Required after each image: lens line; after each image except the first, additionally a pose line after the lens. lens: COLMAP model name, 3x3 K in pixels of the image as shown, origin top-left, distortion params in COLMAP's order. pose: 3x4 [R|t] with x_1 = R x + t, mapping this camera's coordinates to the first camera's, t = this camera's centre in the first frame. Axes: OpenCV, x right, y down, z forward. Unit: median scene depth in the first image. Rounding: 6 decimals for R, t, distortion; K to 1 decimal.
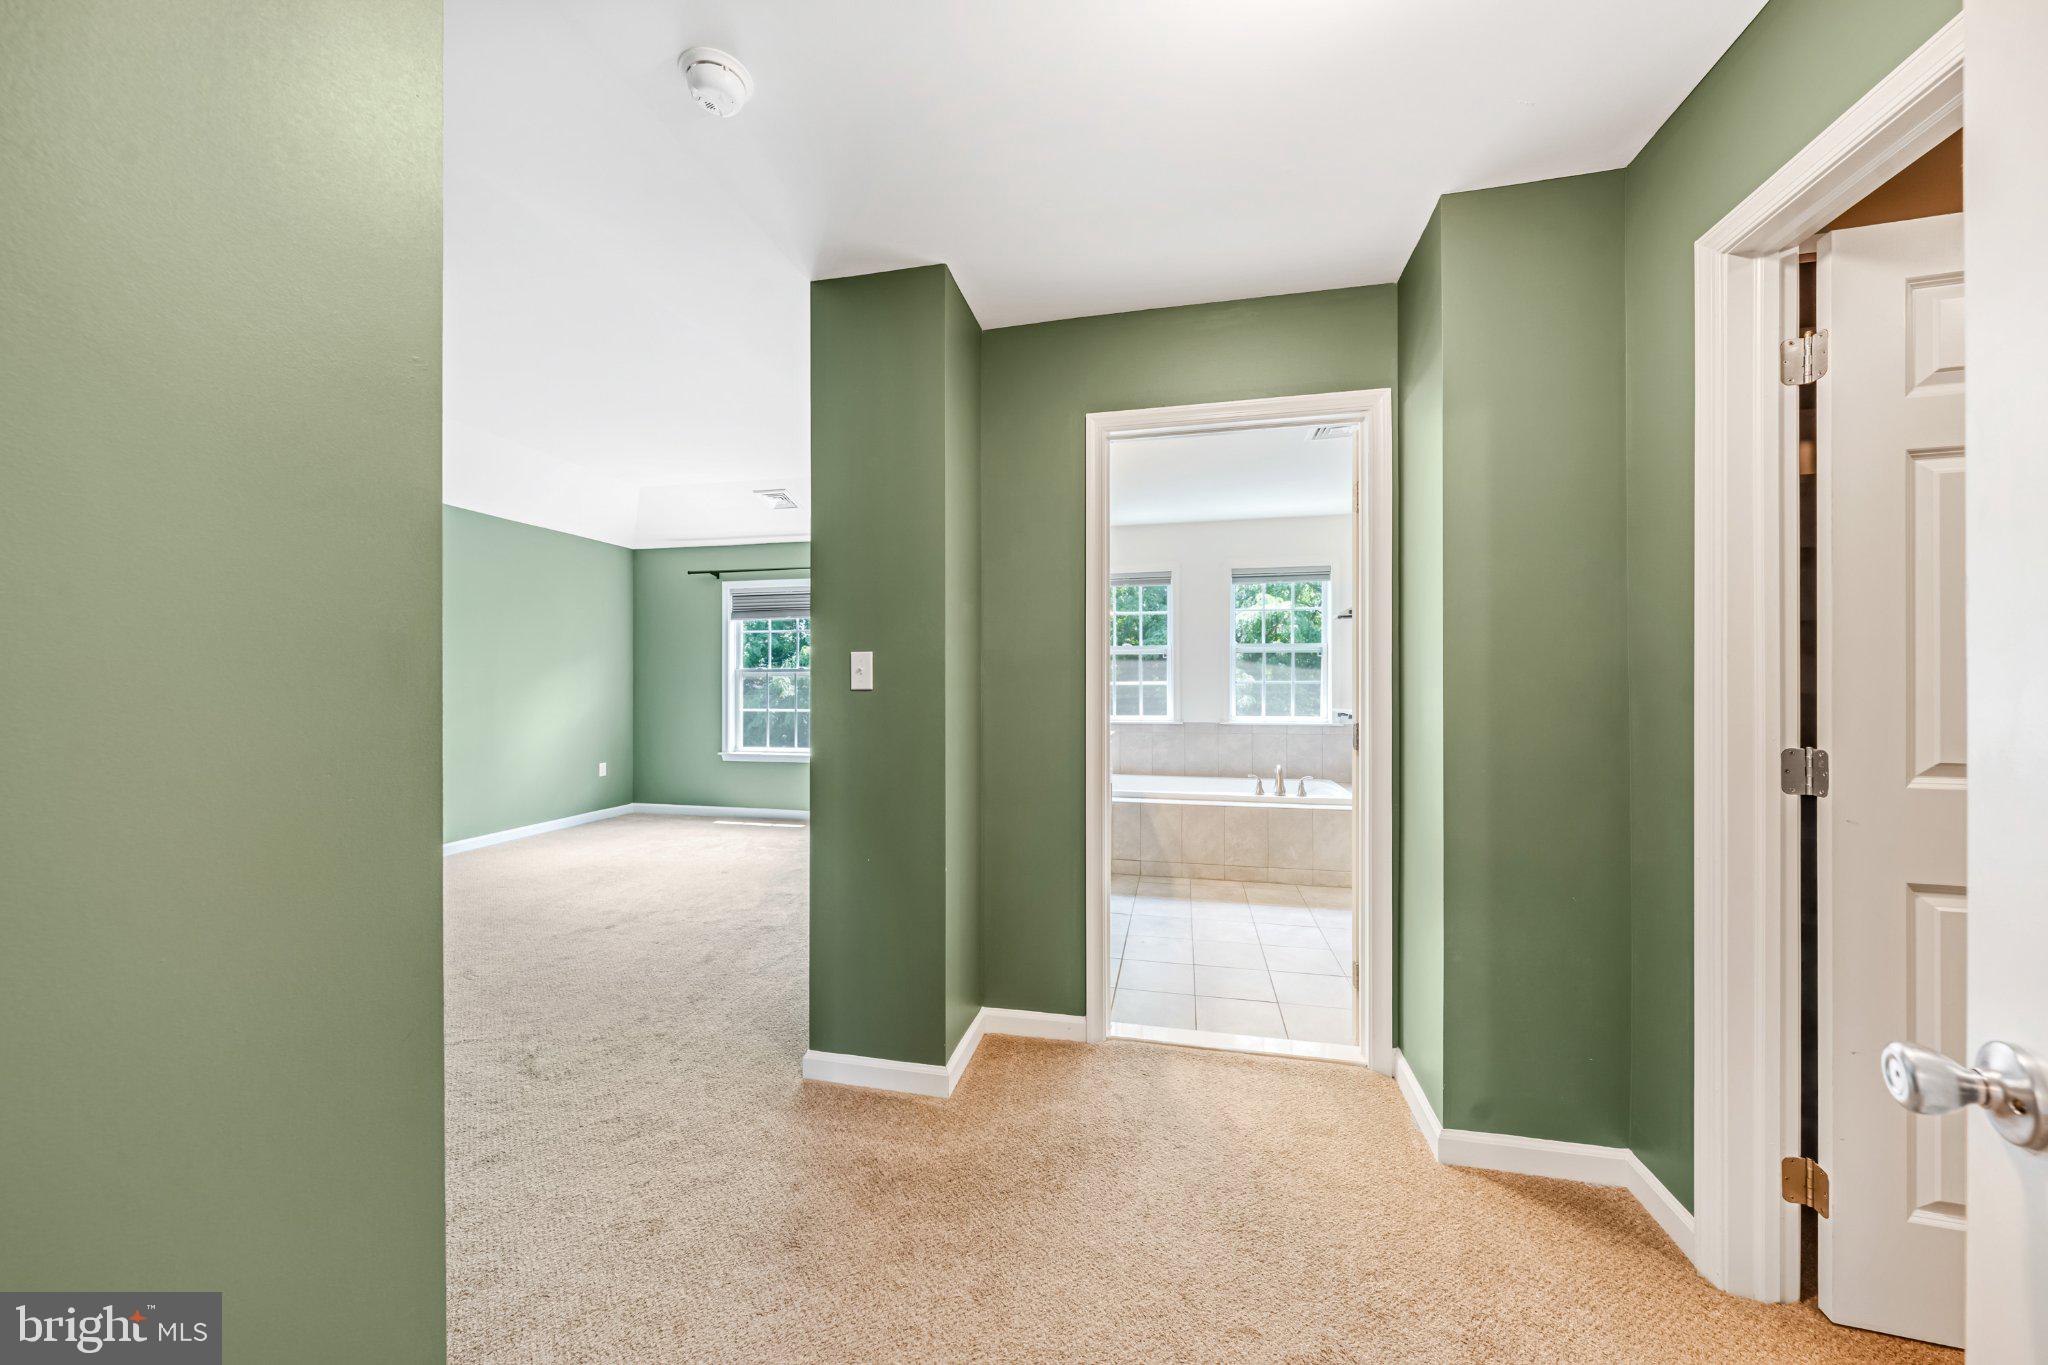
lens RADIAL K [[707.1, 0, 1022.4], [0, 707.1, 684.8], [0, 0, 1]] dist [-0.003080, -0.000078]
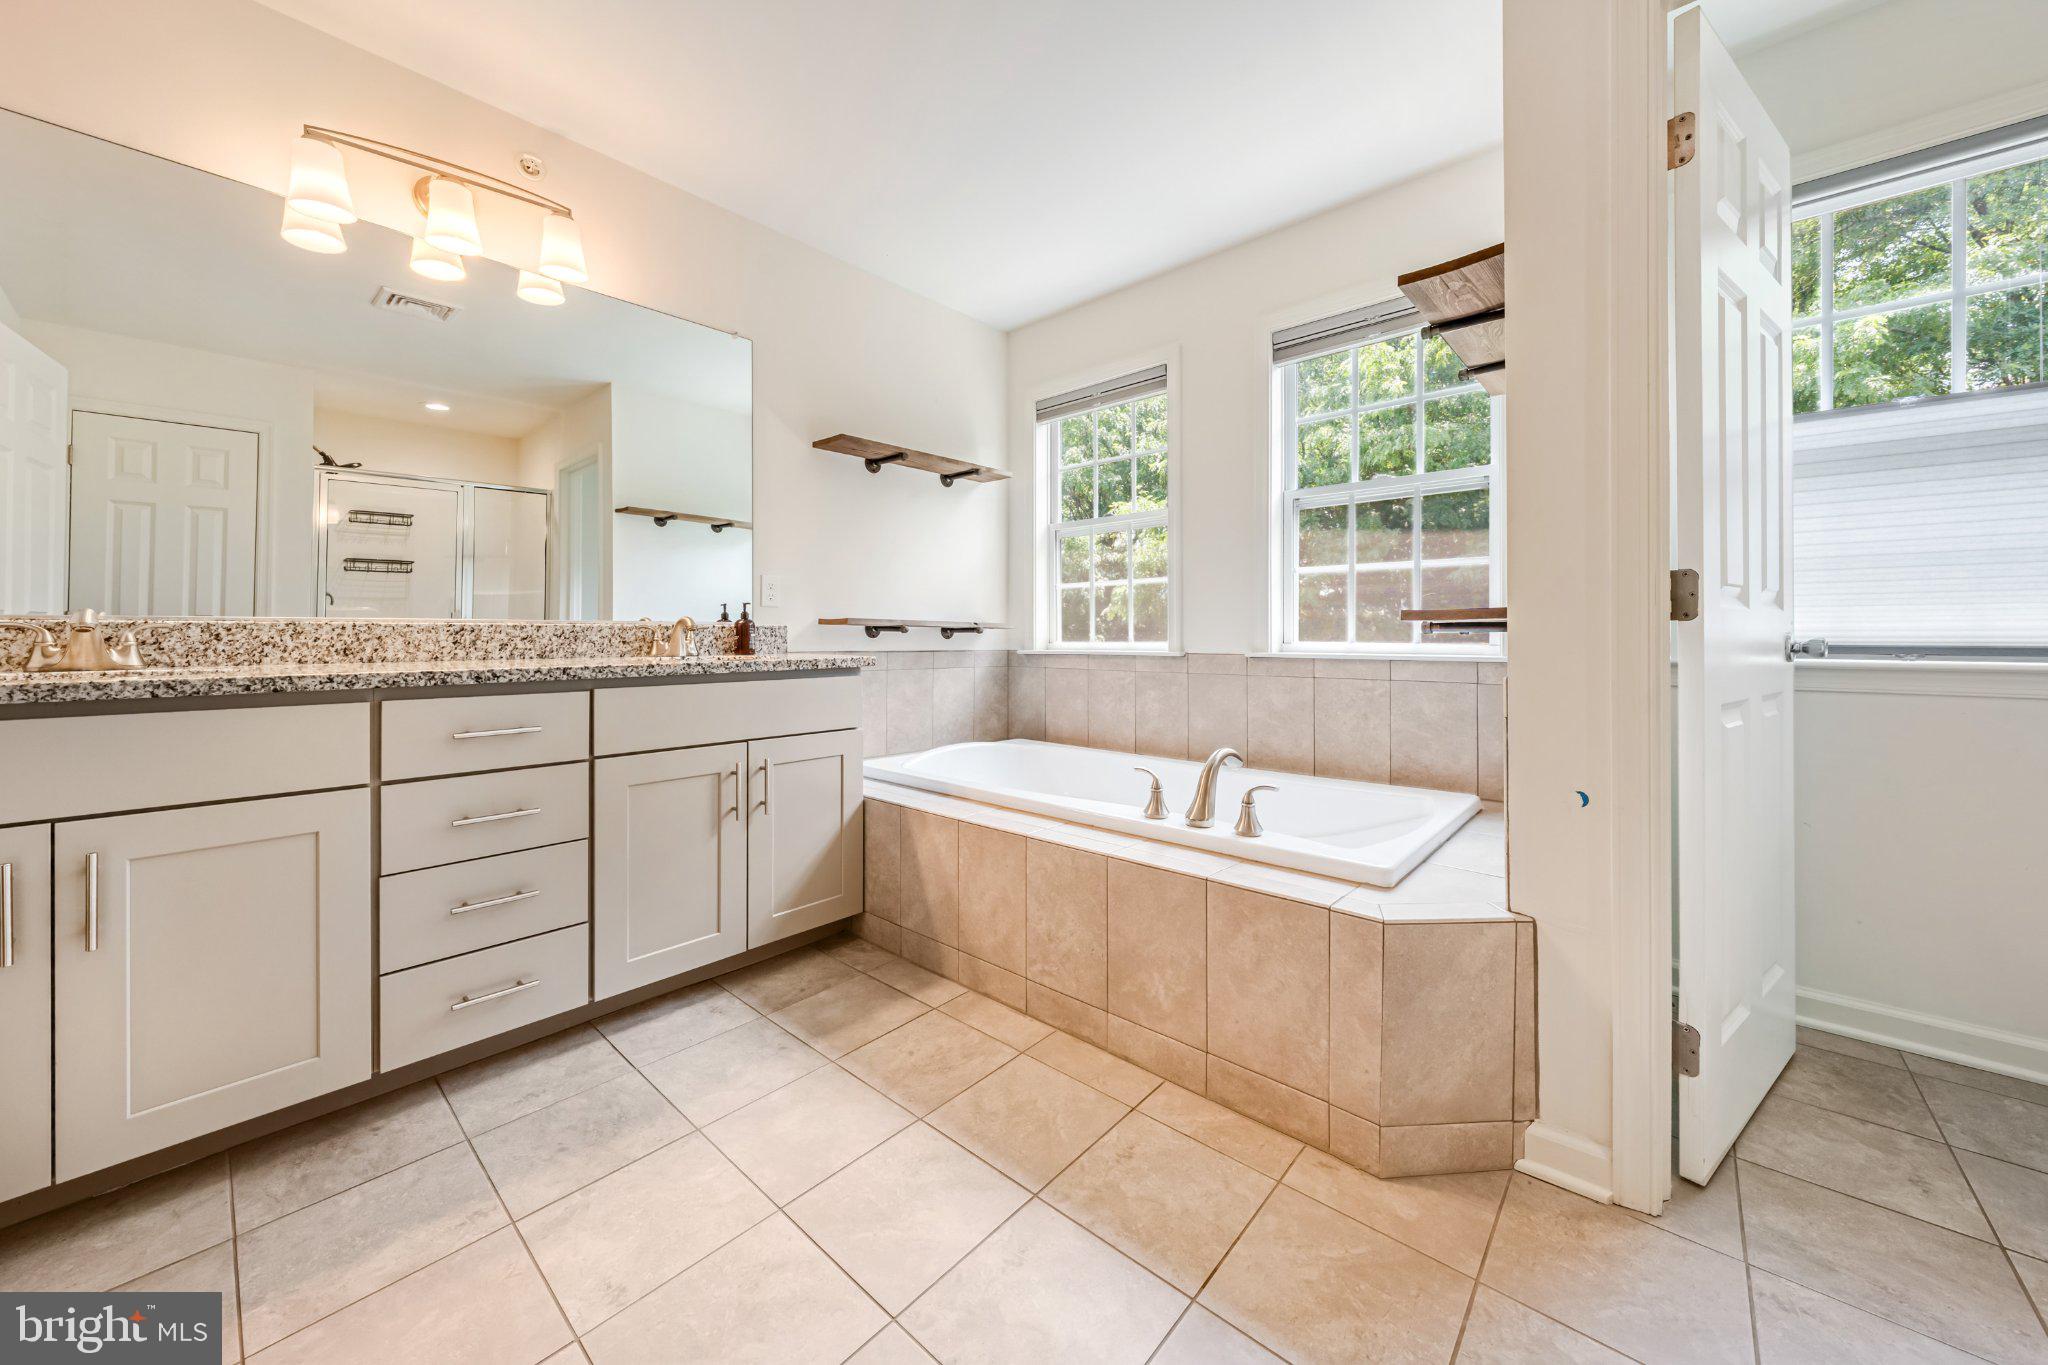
lens RADIAL K [[744.7, 0, 1003.2], [0, 744.7, 628.0], [0, 0, 1]] dist [-0.000915, -0.000194]
pose [[0.877701, -0.006181, -0.479168, 0.377125], [0.001858, 0.999953, -0.009494, 0.040033], [0.479204, 0.007442, 0.877672, 0.467278]]
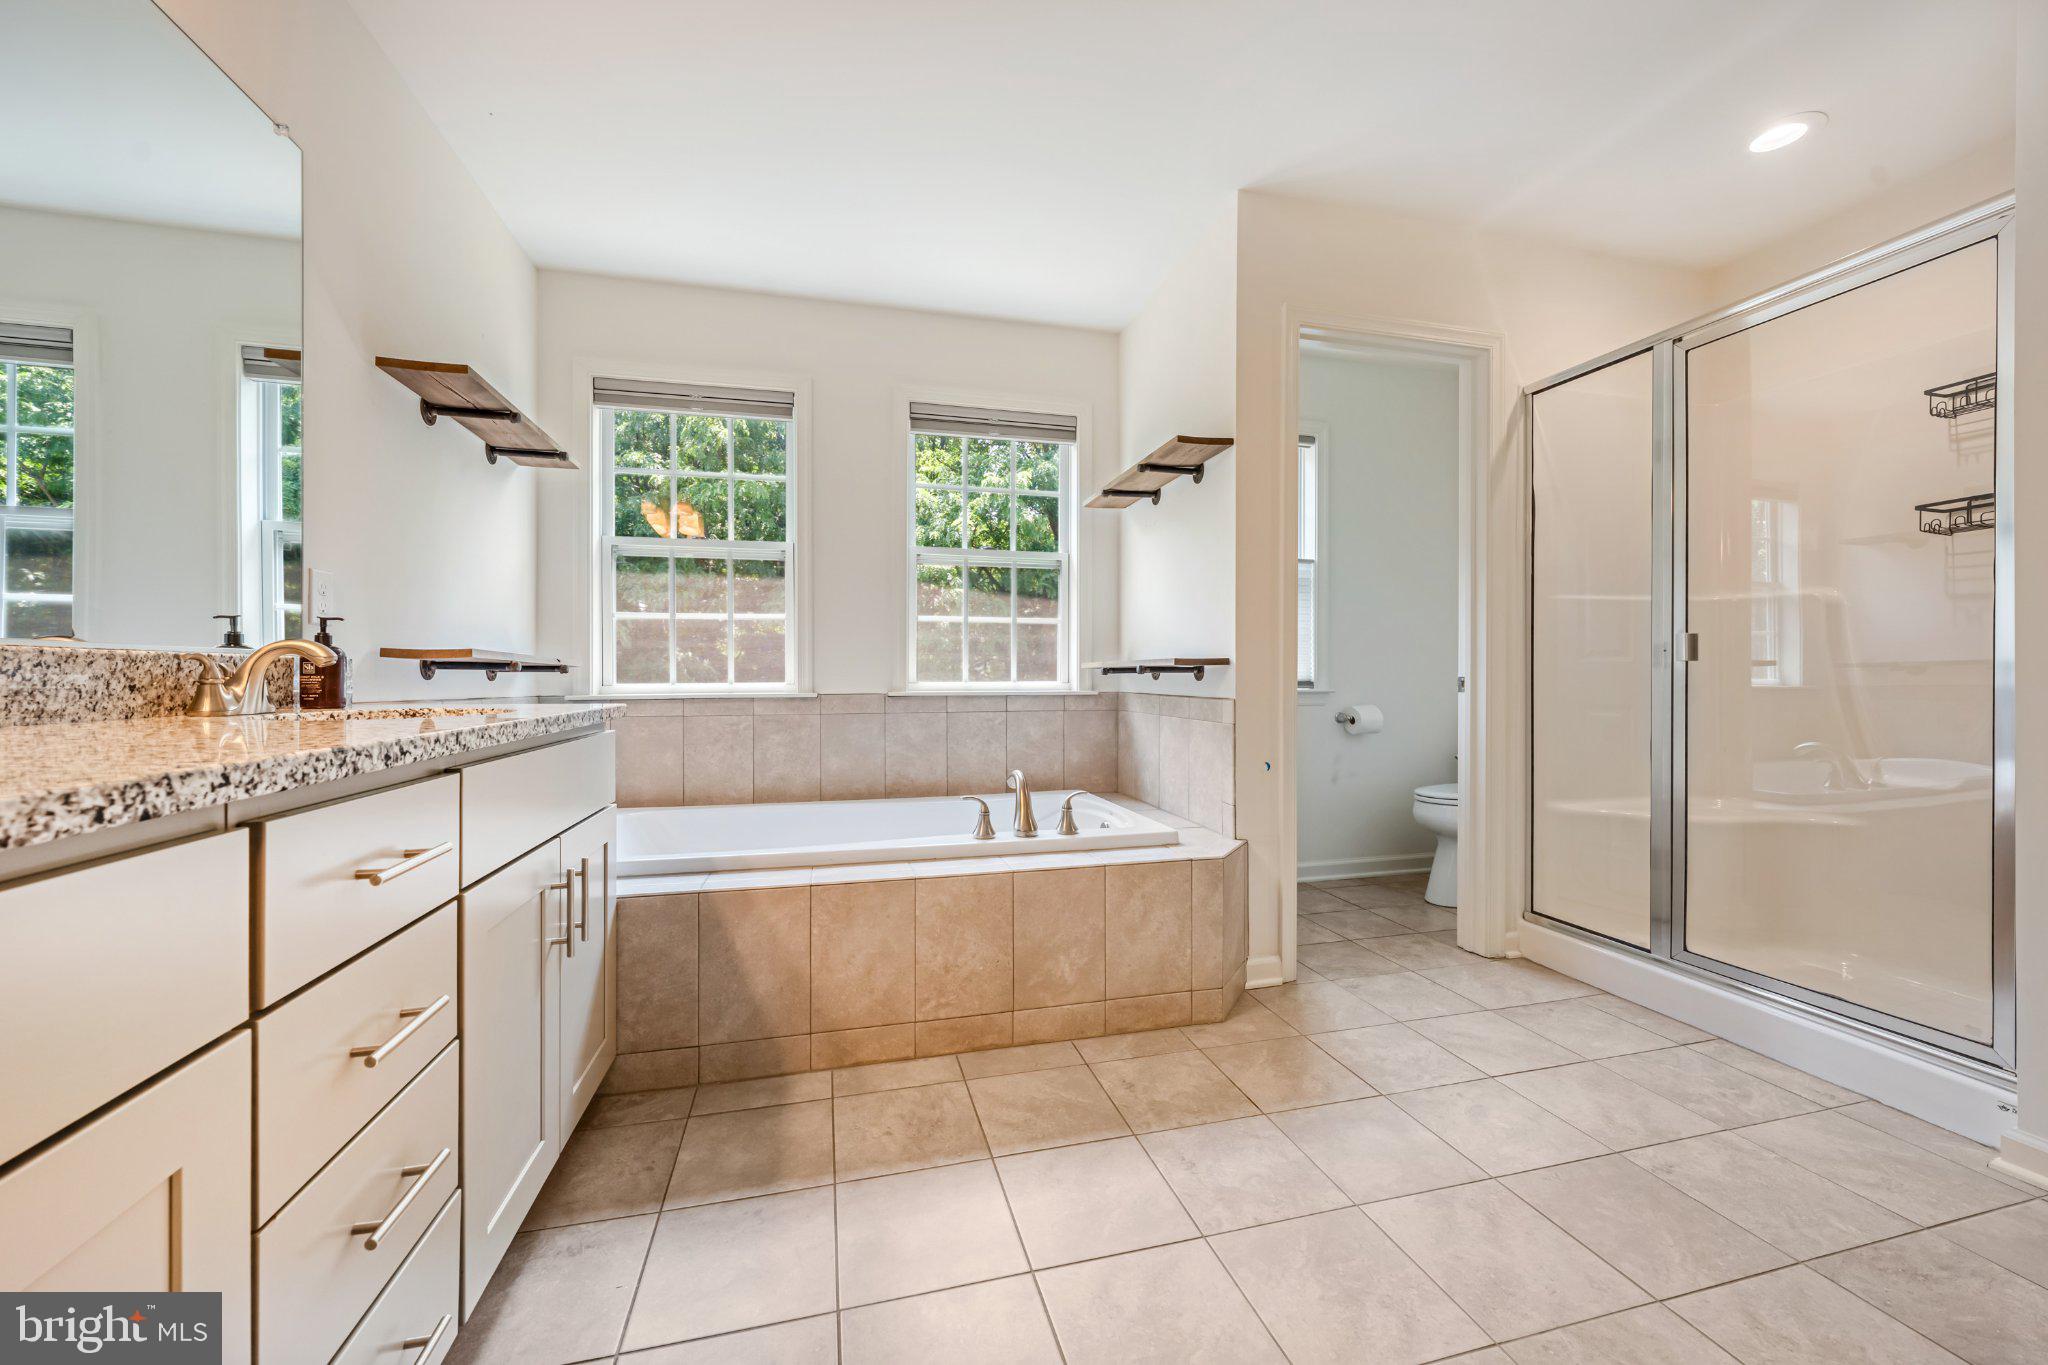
lens RADIAL K [[787.9, 0, 1044.5], [0, 787.9, 673.1], [0, 0, 1]] dist [0.001140, -0.000105]
pose [[0.878161, 0.000528, 0.478365, 0.101294], [0.001710, 0.999990, -0.004243, 0.041034], [-0.478362, 0.004544, 0.878151, 0.430838]]
